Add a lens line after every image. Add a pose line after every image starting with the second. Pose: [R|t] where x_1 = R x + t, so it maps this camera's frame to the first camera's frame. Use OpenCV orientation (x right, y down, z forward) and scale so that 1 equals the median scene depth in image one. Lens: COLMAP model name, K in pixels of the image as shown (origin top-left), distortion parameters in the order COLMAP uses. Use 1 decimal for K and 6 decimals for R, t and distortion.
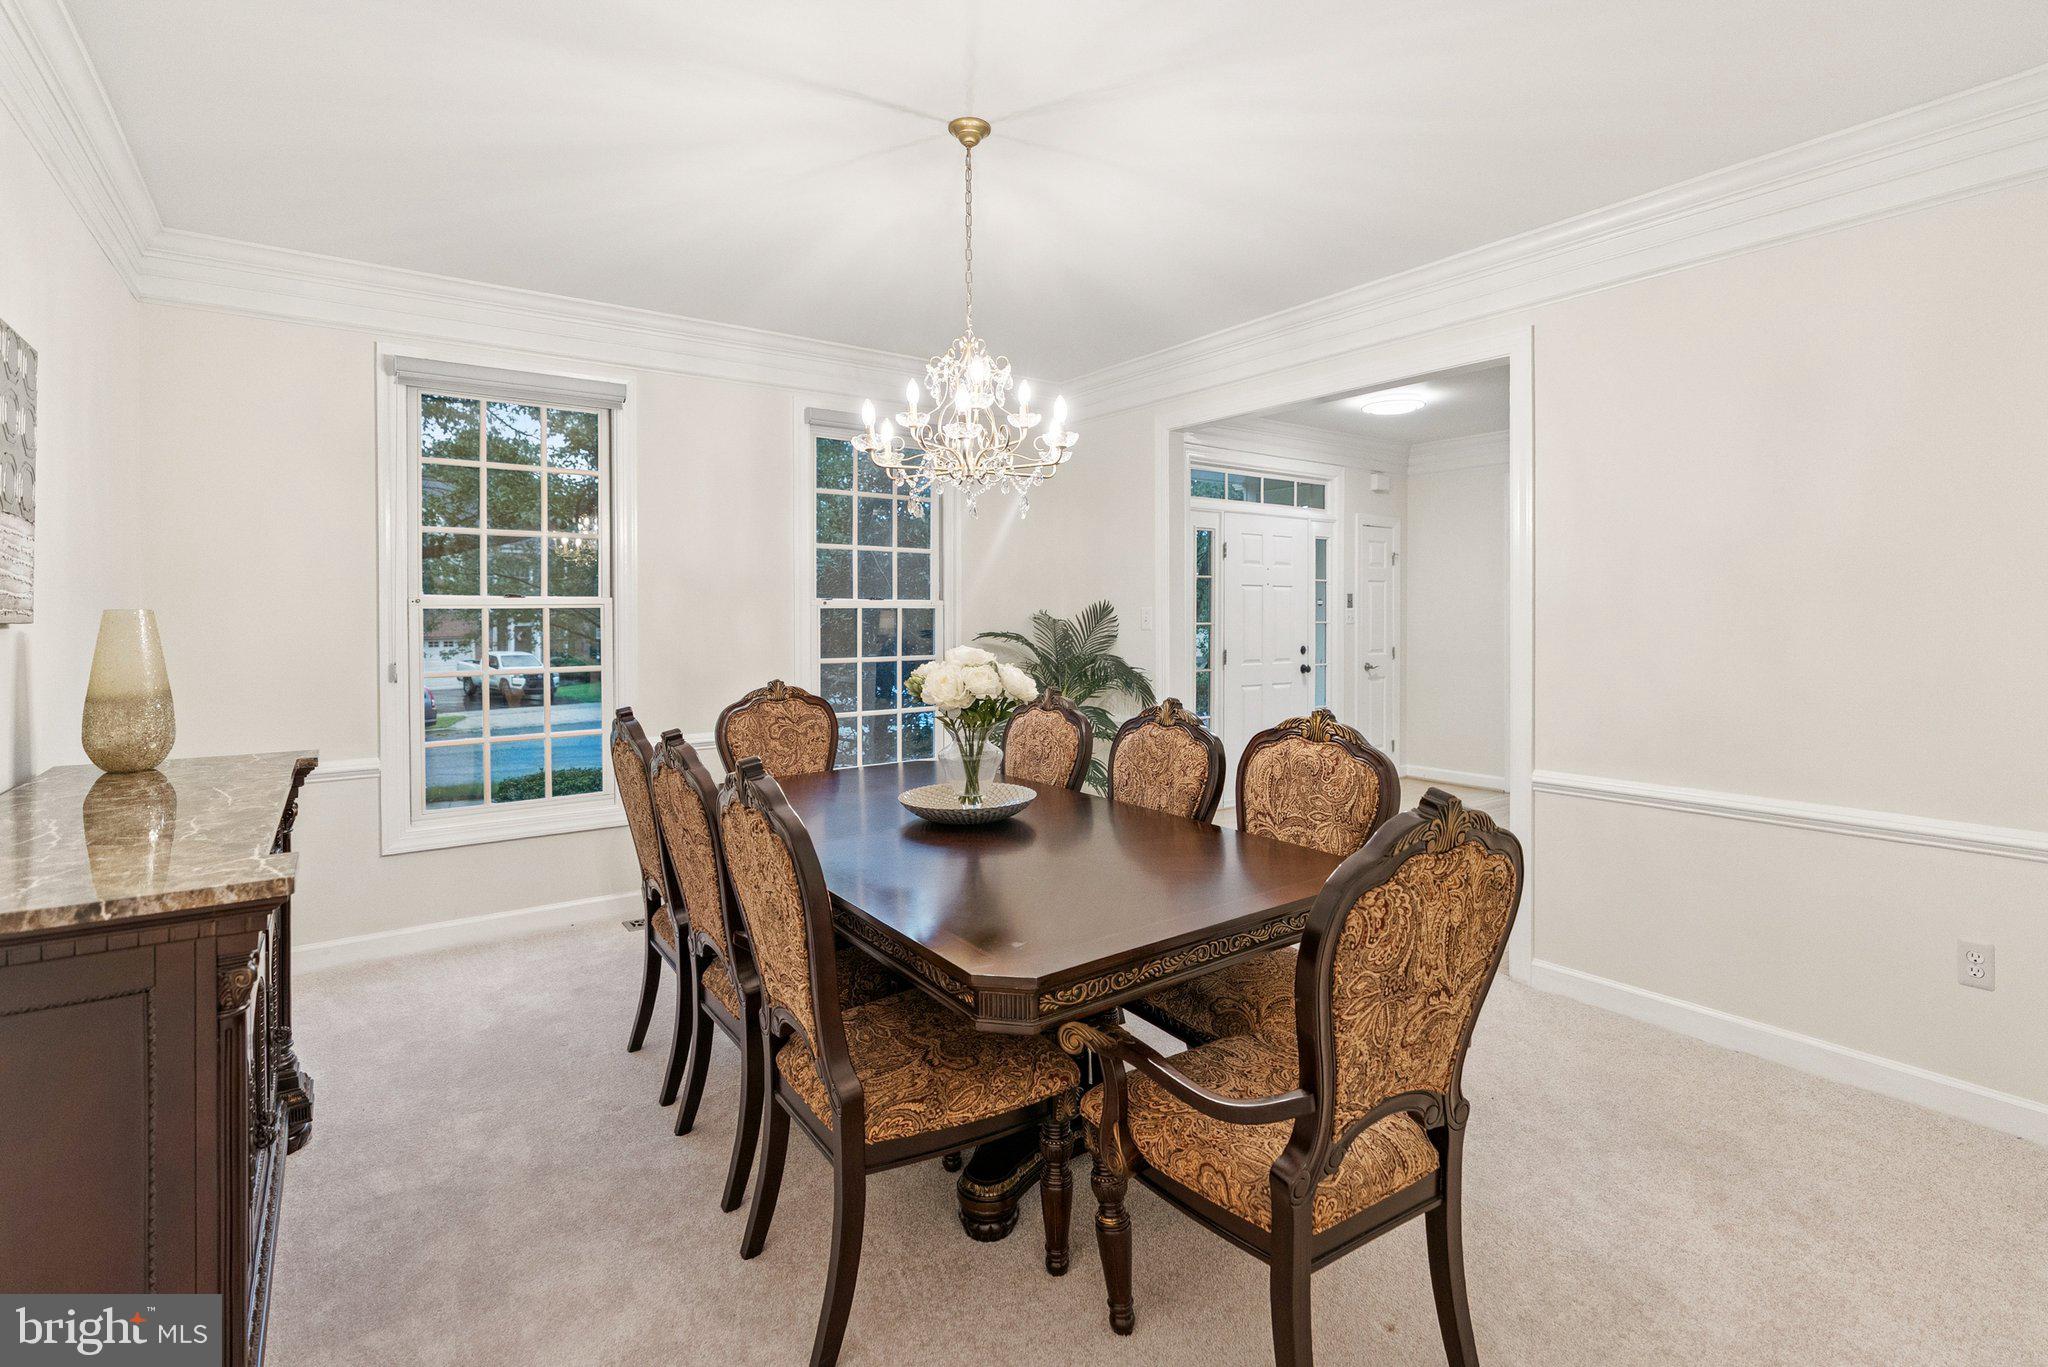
lens RADIAL K [[946.7, 0, 1021.4], [0, 946.7, 623.5], [0, 0, 1]] dist [-0.002857, 0.000457]
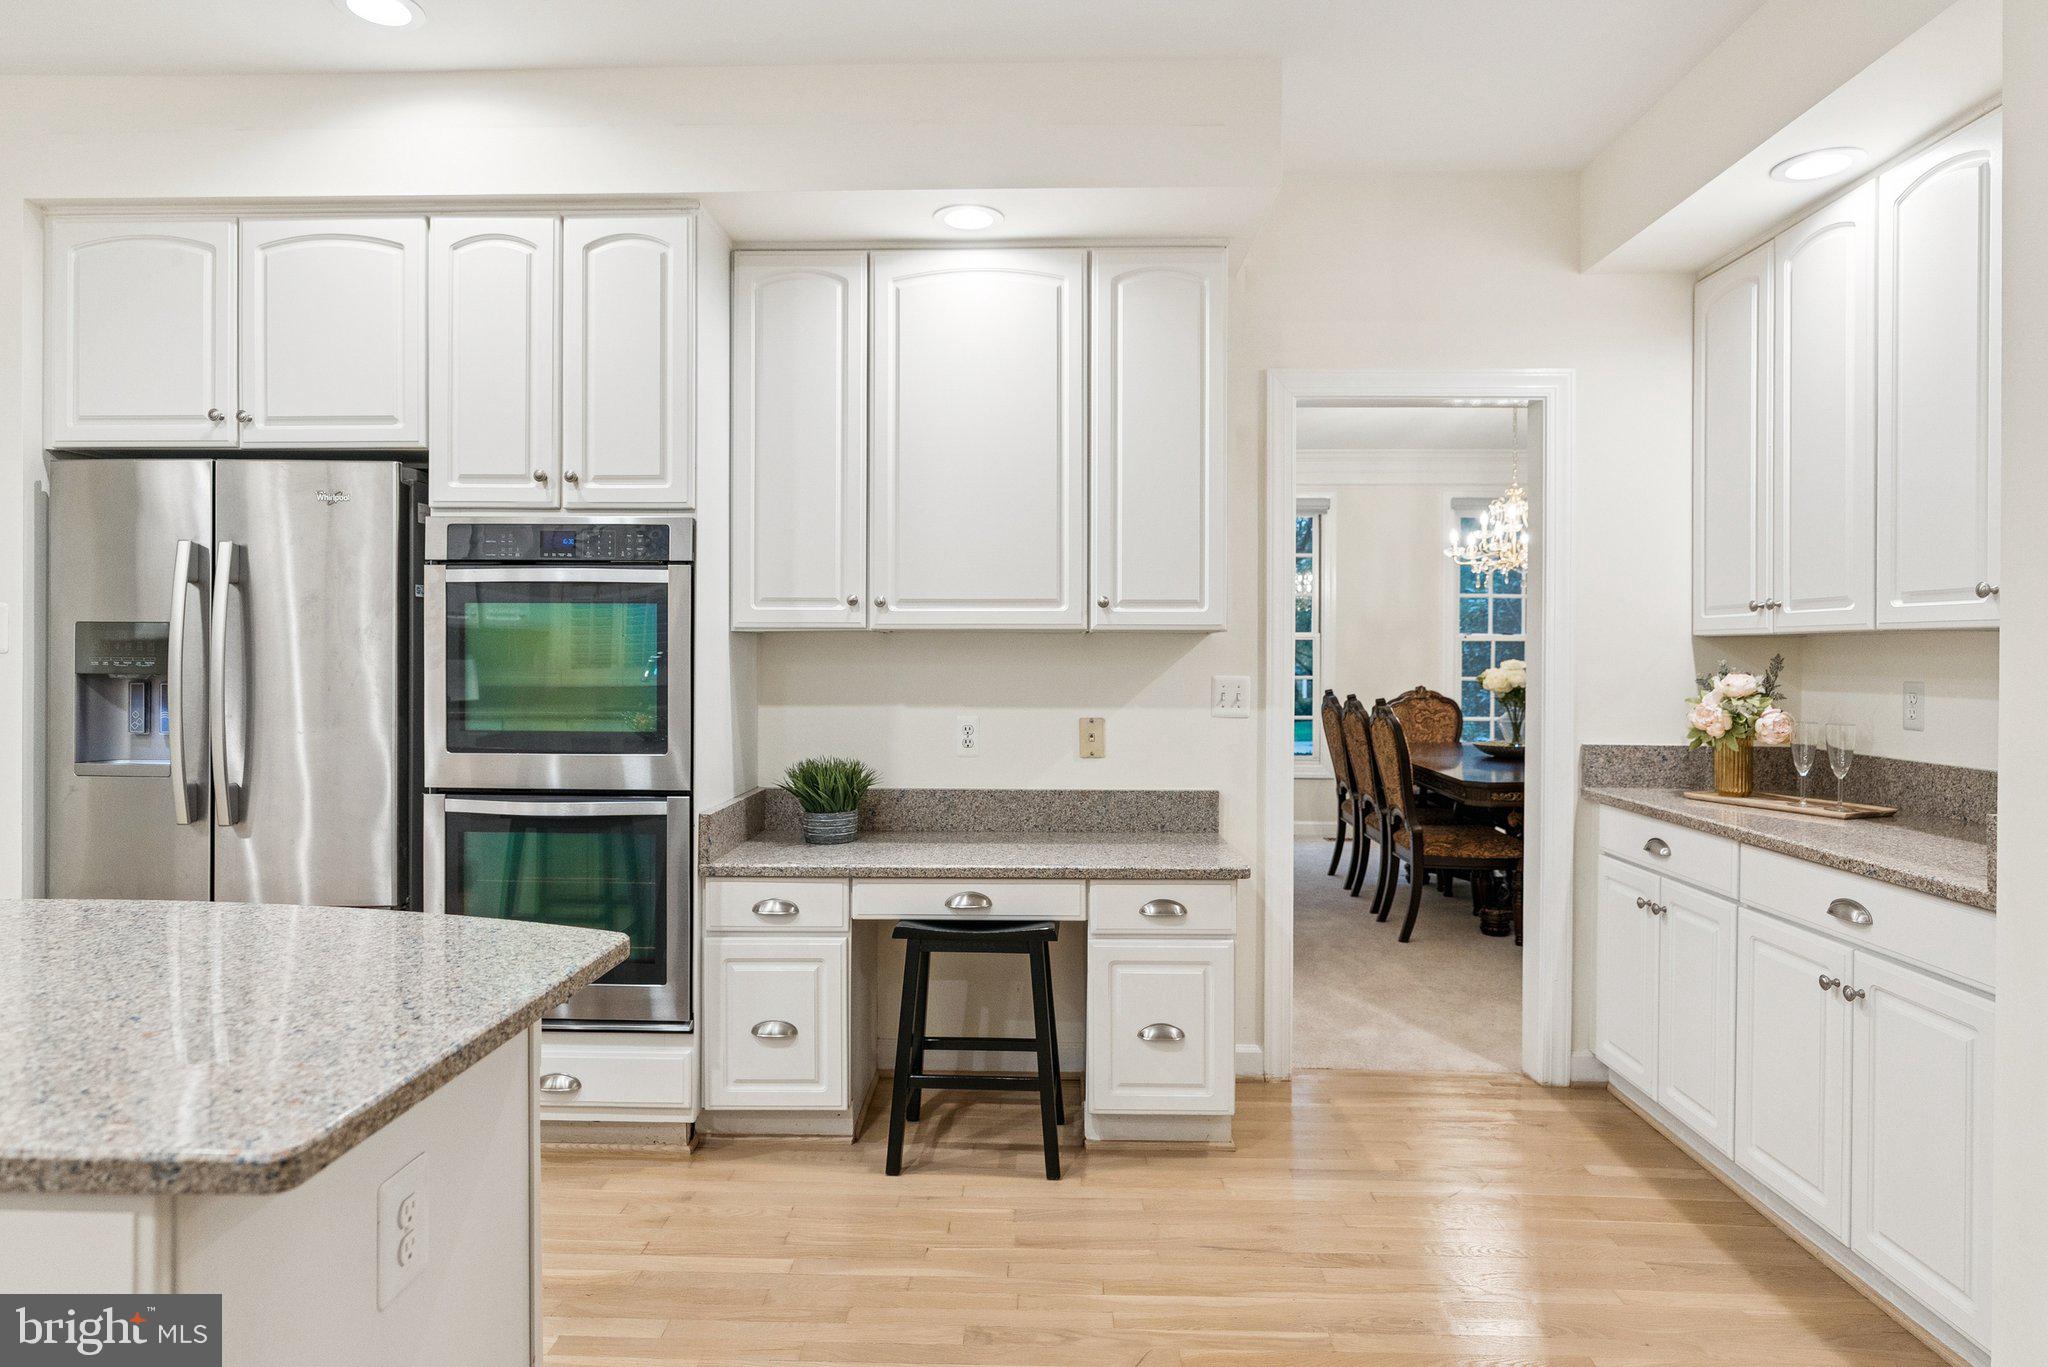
lens RADIAL K [[1136.8, 0, 1022.8], [0, 1136.8, 651.2], [0, 0, 1]] dist [-0.003072, -0.000191]
pose [[0.795943, 0.006906, -0.605333, 0.460716], [-0.014685, 0.999861, -0.007901, 0.035658], [0.605194, 0.015178, 0.795933, -1.159800]]
